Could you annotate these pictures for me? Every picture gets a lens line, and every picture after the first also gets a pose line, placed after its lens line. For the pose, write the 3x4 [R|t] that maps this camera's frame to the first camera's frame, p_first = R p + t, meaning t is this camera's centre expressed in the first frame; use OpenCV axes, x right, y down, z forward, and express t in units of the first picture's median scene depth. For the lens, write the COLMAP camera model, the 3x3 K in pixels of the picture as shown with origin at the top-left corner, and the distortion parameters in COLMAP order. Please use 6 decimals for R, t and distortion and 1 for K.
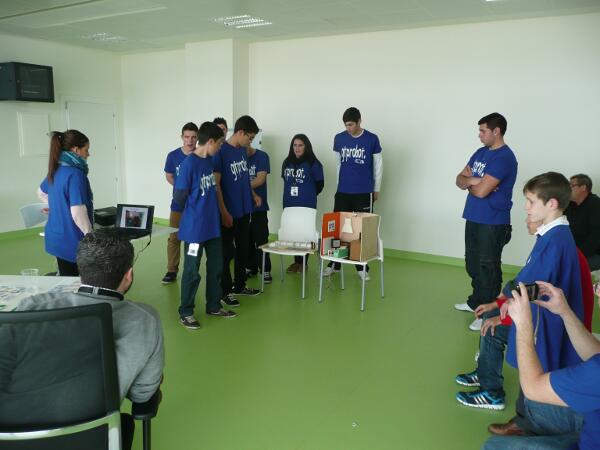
lens RADIAL K [[546.8, 0, 300.0], [0, 546.8, 225.0], [0, 0, 1]] dist [-0.005569, -0.005371]
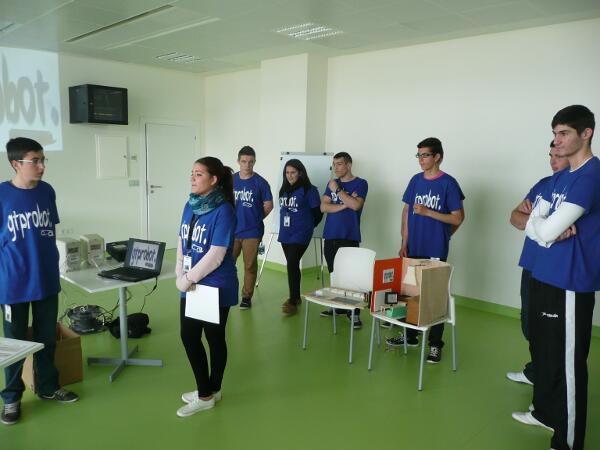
lens RADIAL K [[531.0, 0, 300.0], [0, 531.0, 225.0], [0, 0, 1]] dist [-0.004578, 0.000656]
pose [[0.968854, 0.038966, -0.244550, 0.117544], [-0.048194, 0.998330, -0.031864, -0.039927], [0.242900, 0.042657, 0.969113, 0.215228]]
